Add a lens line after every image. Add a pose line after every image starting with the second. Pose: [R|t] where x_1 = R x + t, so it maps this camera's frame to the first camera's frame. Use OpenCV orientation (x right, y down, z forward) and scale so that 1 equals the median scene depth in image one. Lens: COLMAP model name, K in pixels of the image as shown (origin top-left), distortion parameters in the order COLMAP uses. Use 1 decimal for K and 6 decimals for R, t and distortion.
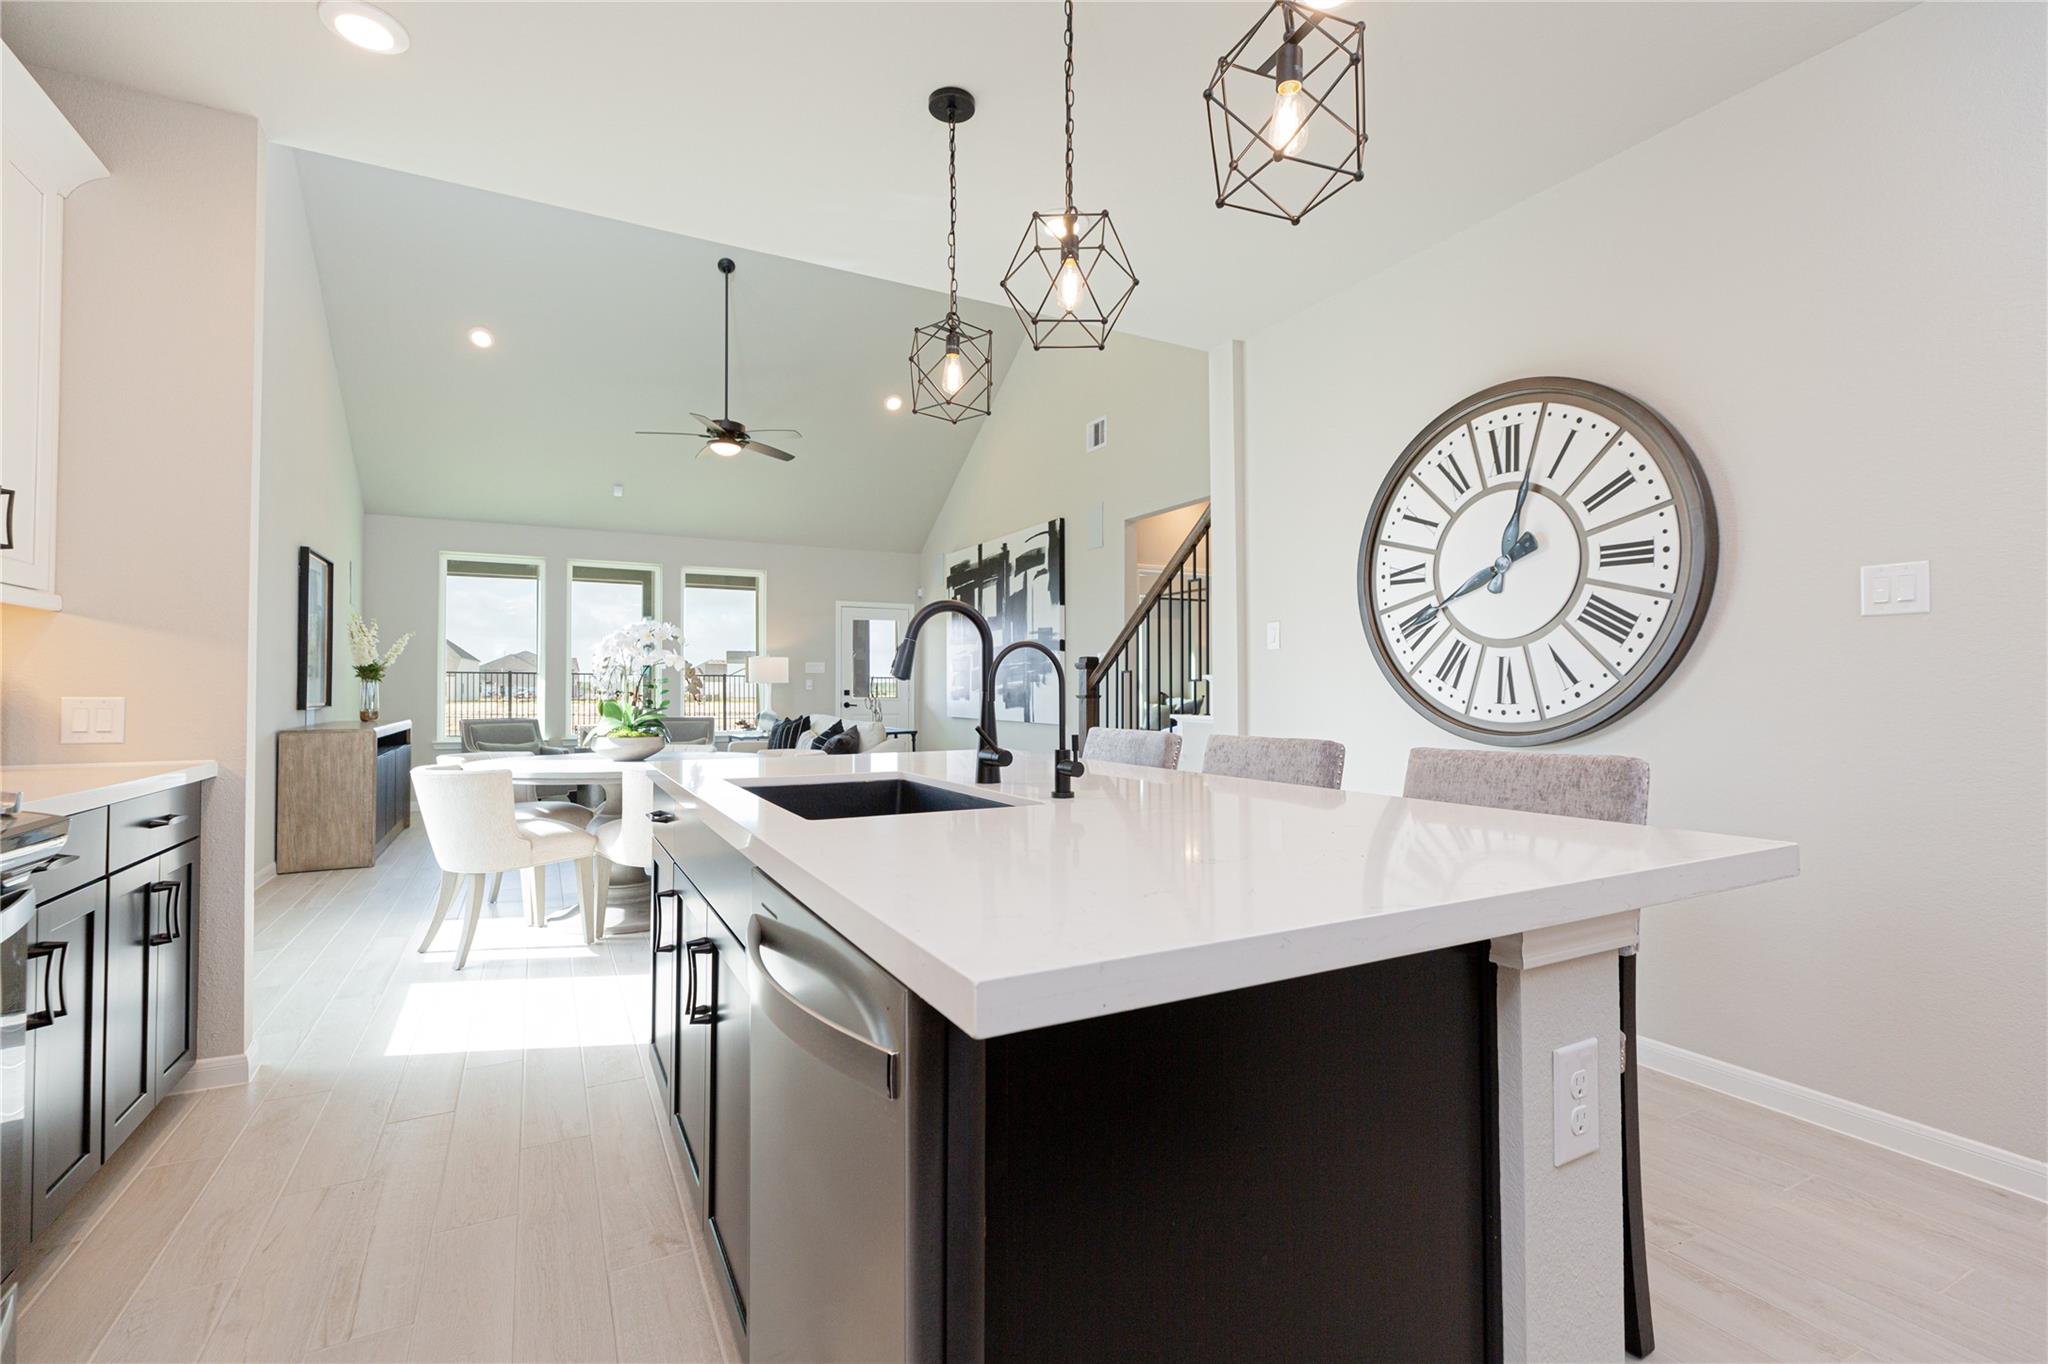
lens RADIAL K [[914.6, 0, 1019.5], [0, 914.6, 668.2], [0, 0, 1]] dist [0.001028, -0.000174]
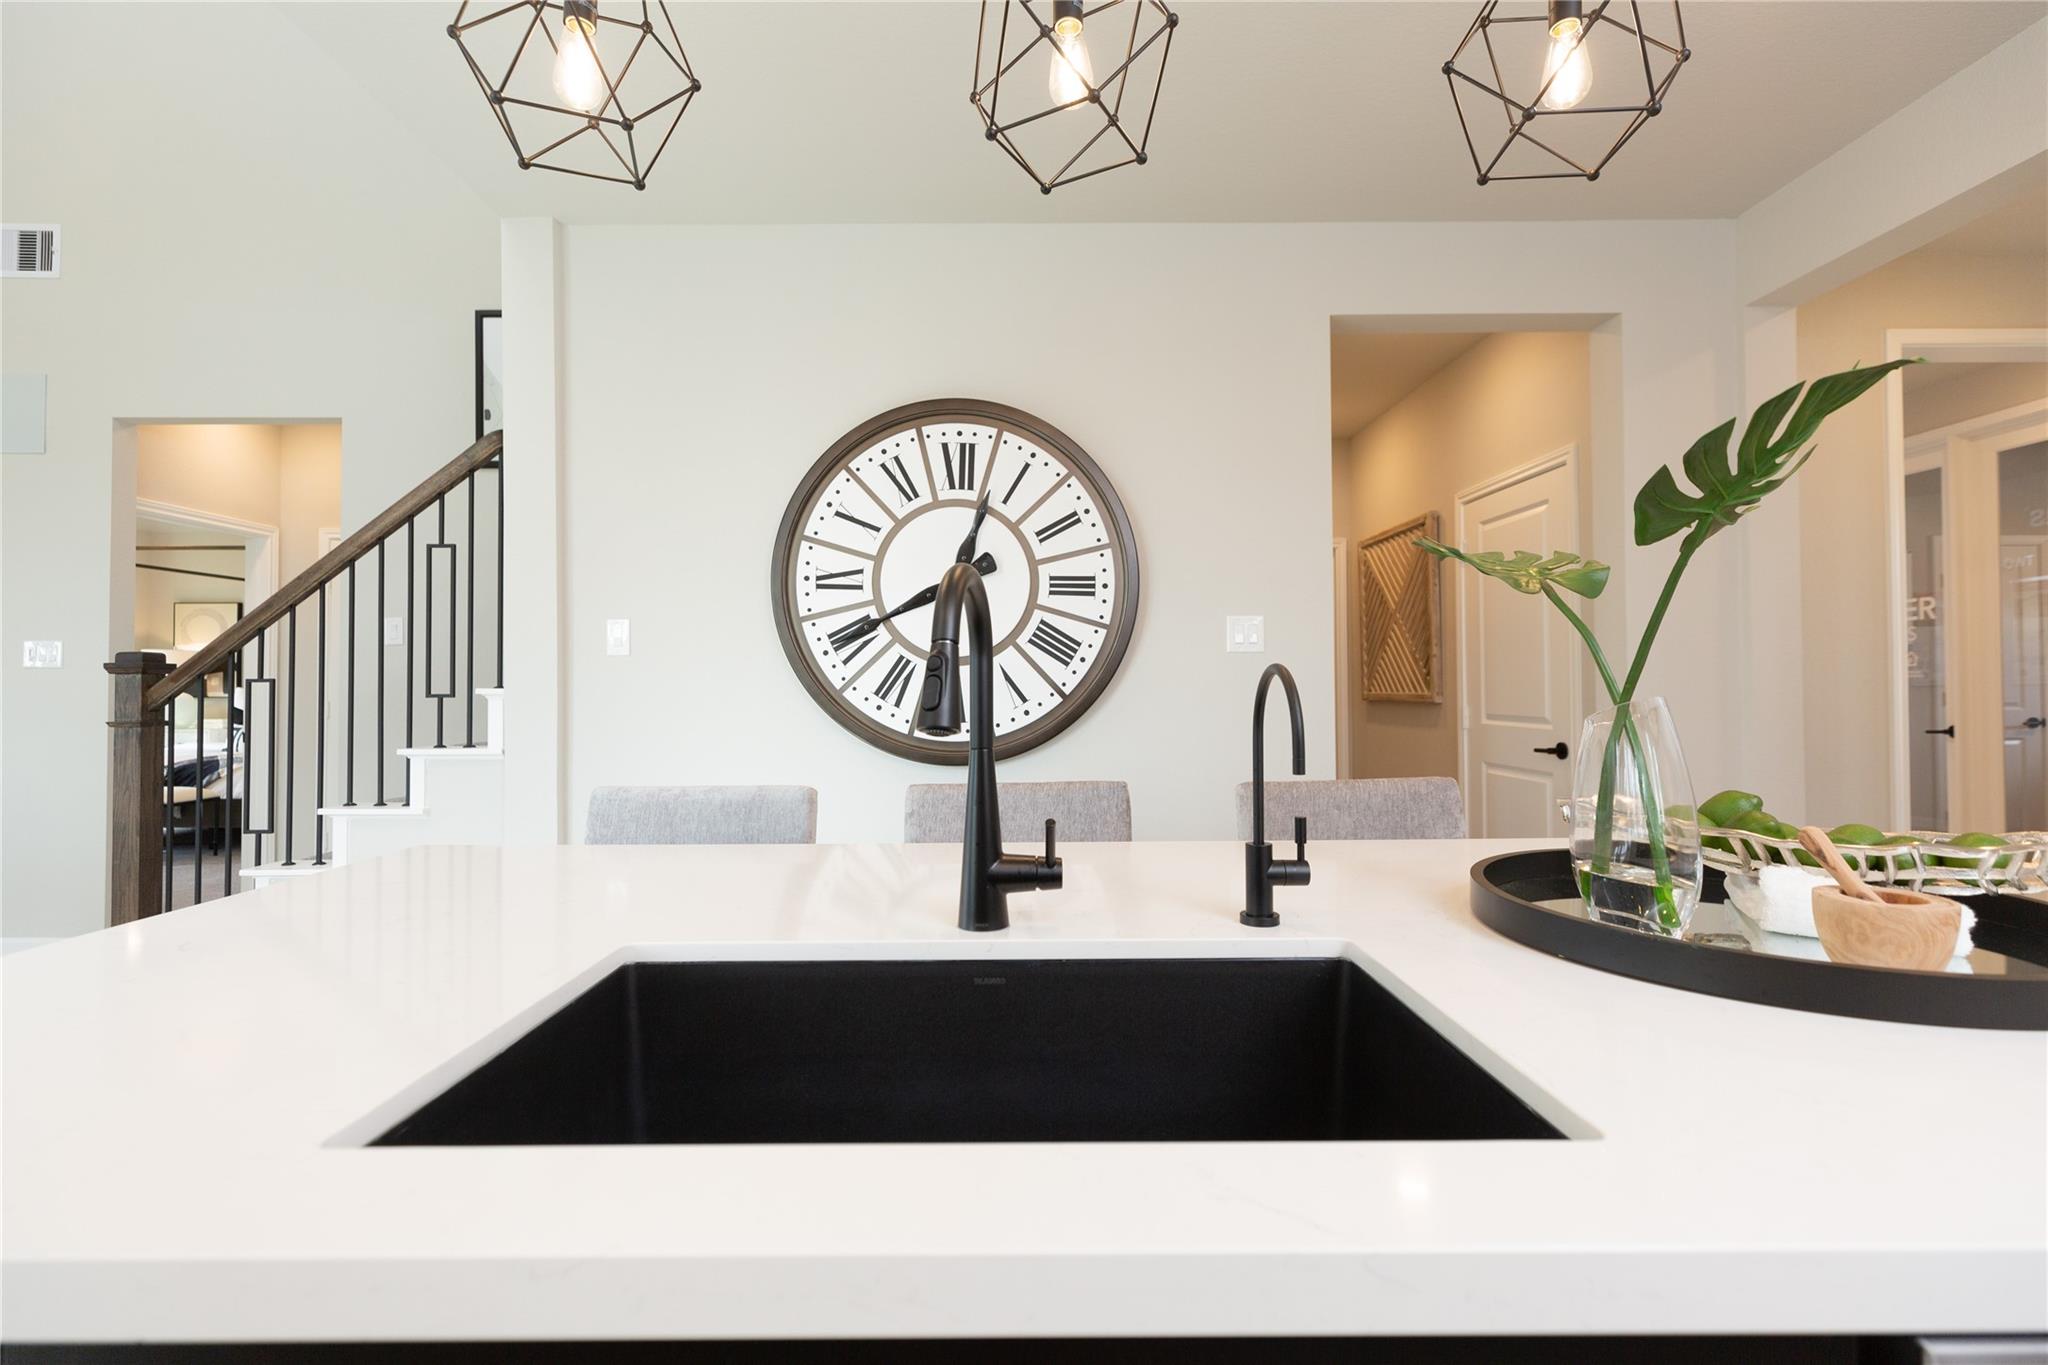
lens RADIAL K [[914.6, 0, 1020.4], [0, 914.6, 673.5], [0, 0, 1]] dist [0.001028, -0.000174]
pose [[0.459522, 0.012061, 0.888084, -0.275409], [-0.016537, 0.999851, -0.005022, -0.008960], [-0.888012, -0.012379, 0.459653, 0.422948]]
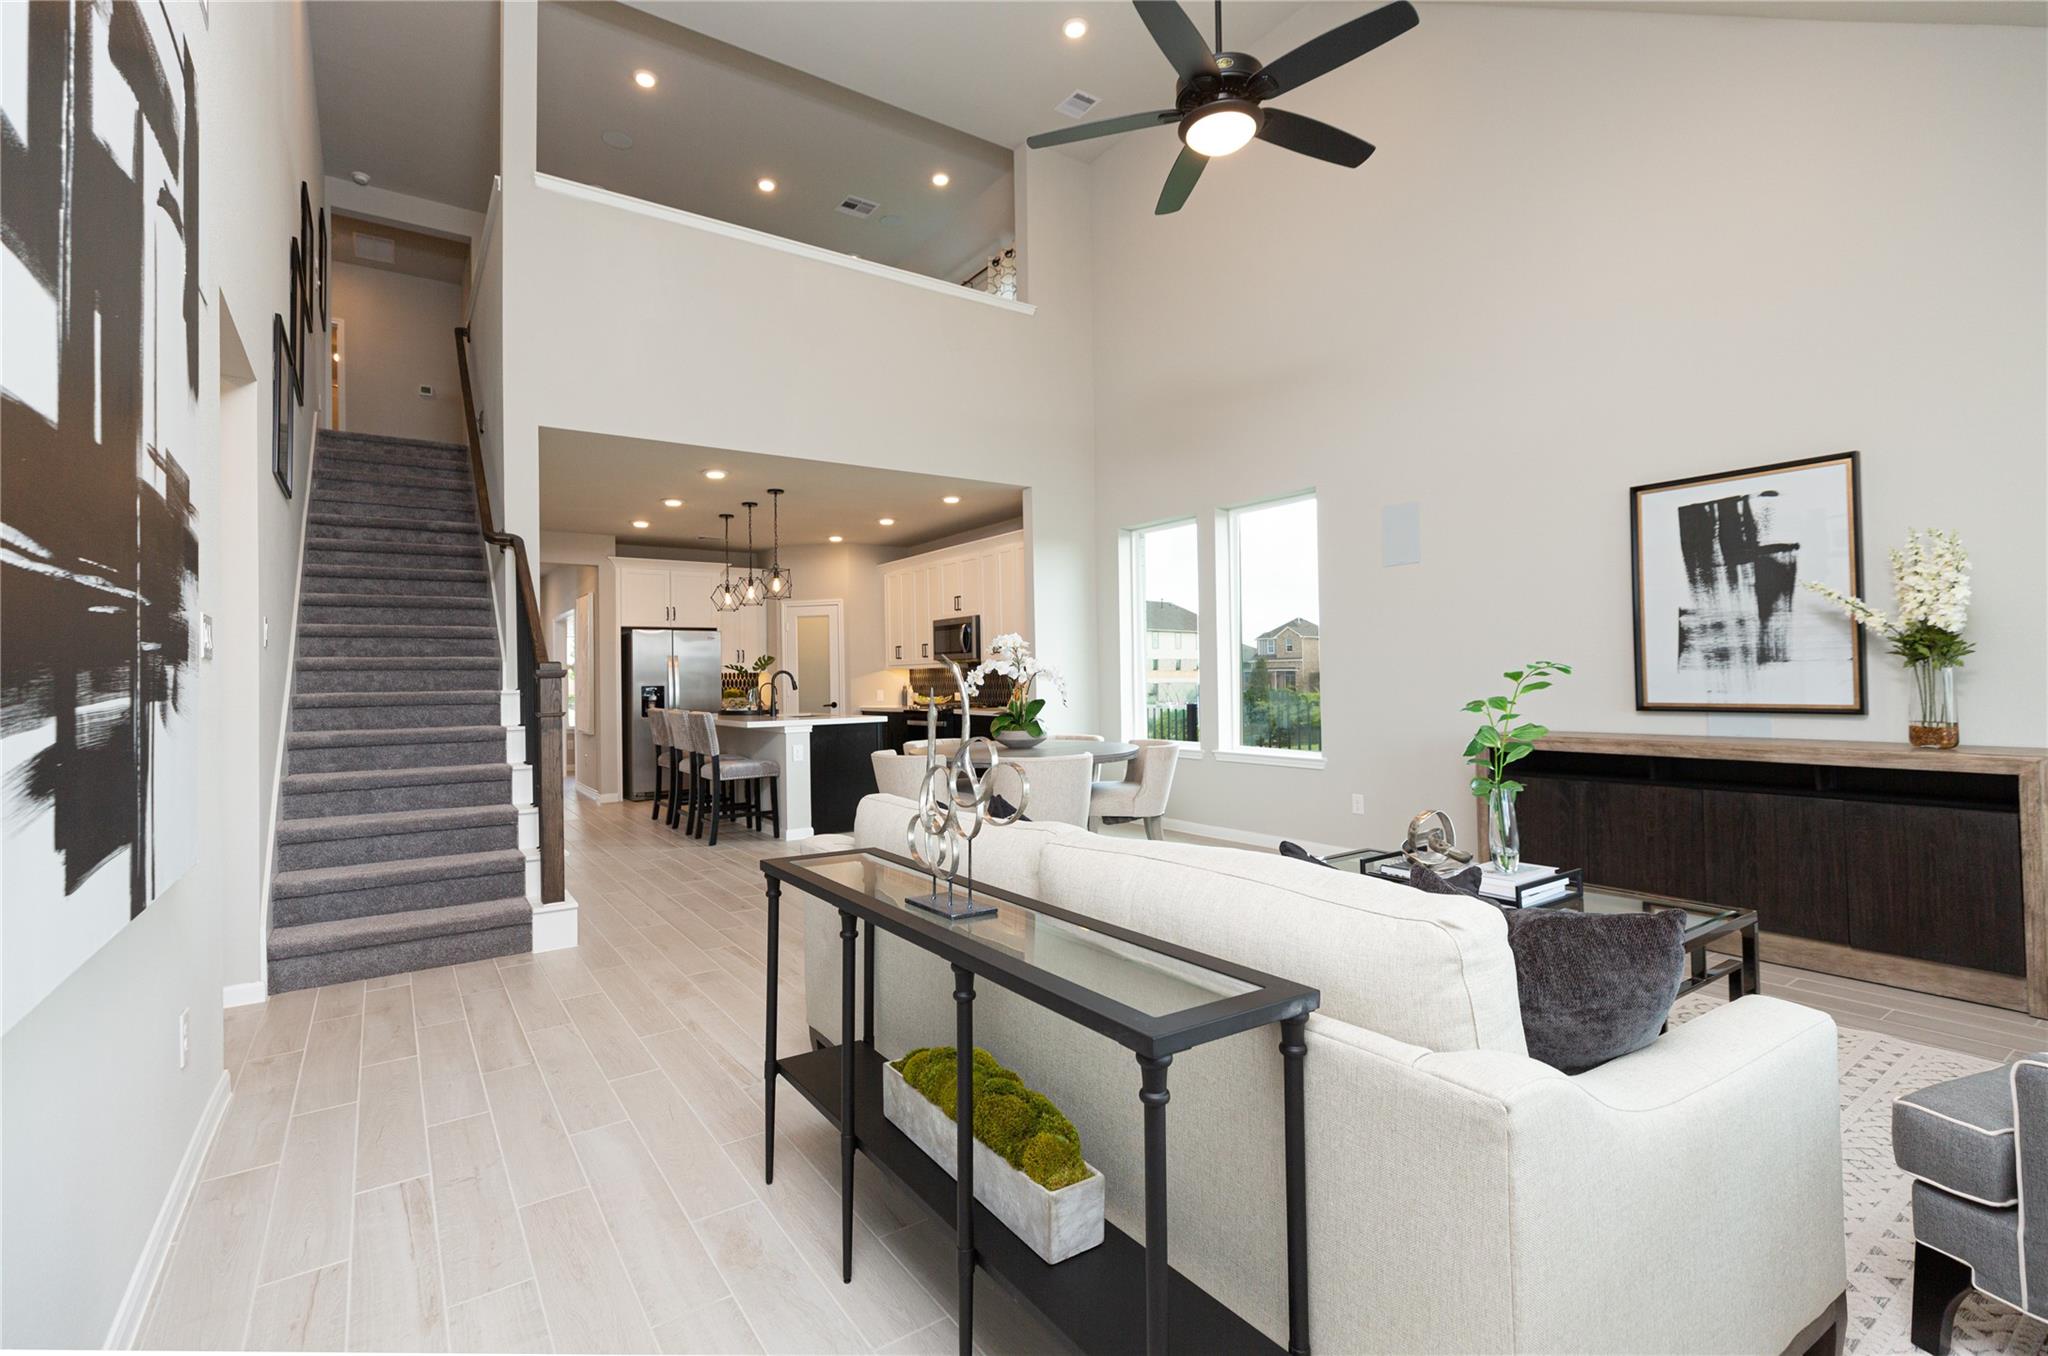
lens RADIAL K [[914.6, 0, 1010.3], [0, 914.6, 666.7], [0, 0, 1]] dist [0.001028, -0.000174]
pose [[-0.993786, 0.019023, -0.109668, -0.351608], [0.023175, 0.999057, -0.036707, 0.043864], [0.108866, -0.039021, -0.993290, 2.845189]]
